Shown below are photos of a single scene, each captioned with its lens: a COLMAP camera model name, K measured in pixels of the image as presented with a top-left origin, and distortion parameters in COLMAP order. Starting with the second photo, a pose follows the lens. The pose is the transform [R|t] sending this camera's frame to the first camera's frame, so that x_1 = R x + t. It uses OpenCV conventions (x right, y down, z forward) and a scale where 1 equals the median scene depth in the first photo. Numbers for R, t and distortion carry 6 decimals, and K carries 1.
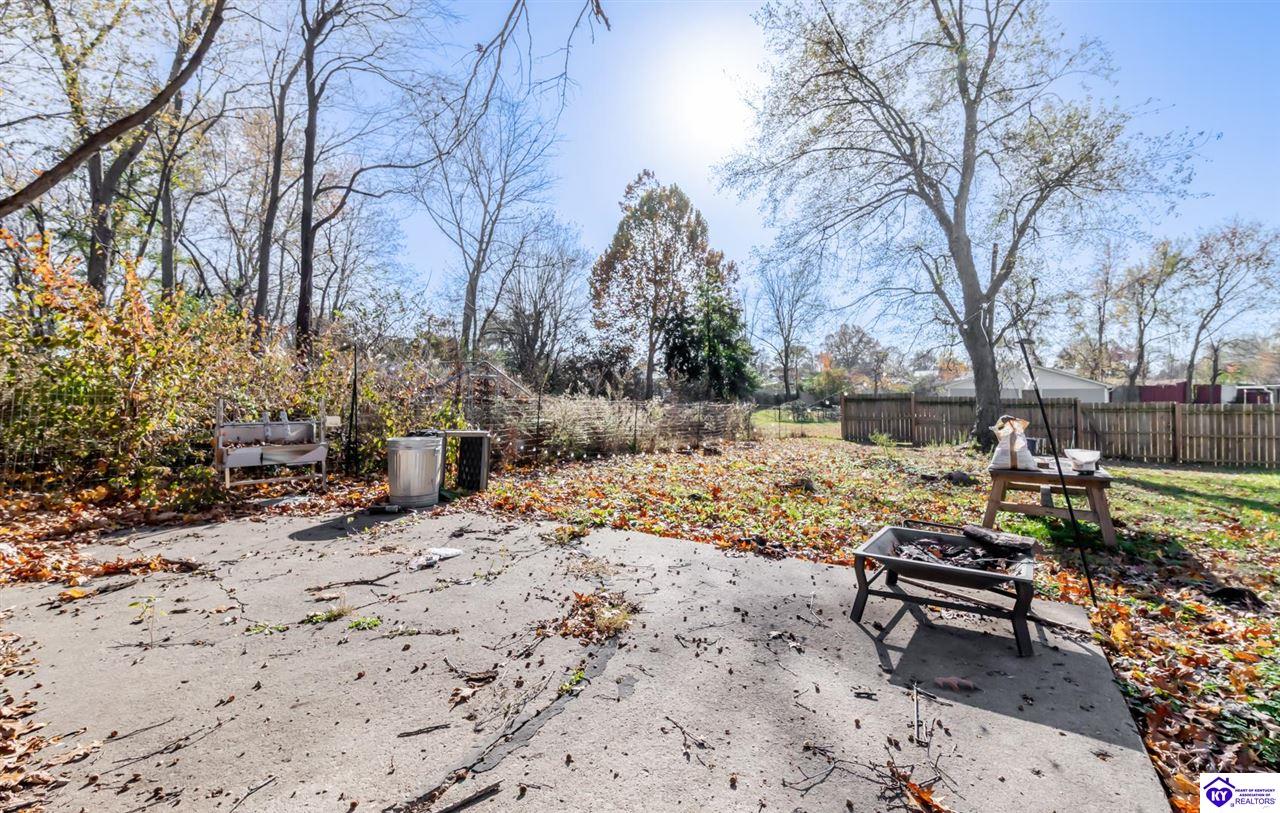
lens RADIAL K [[550.0, 0, 645.2], [0, 550.0, 396.5], [0, 0, 1]] dist [0.020278, 0.000429]
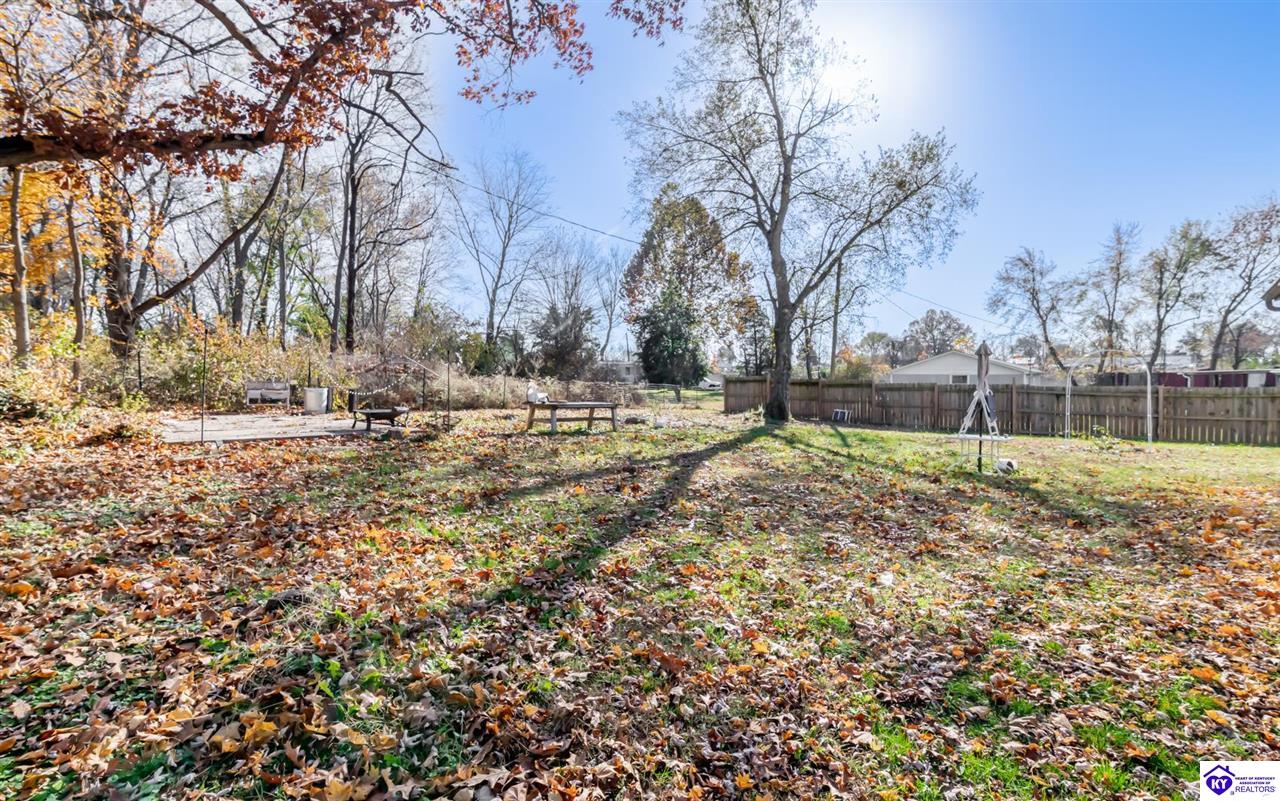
lens RADIAL K [[559.8, 0, 639.9], [0, 559.8, 403.3], [0, 0, 1]] dist [0.002749, -0.000037]
pose [[0.981506, 0.009982, -0.191171, 0.275232], [-0.004158, 0.999516, 0.030840, 0.012054], [0.191386, -0.029475, 0.981072, -0.228827]]
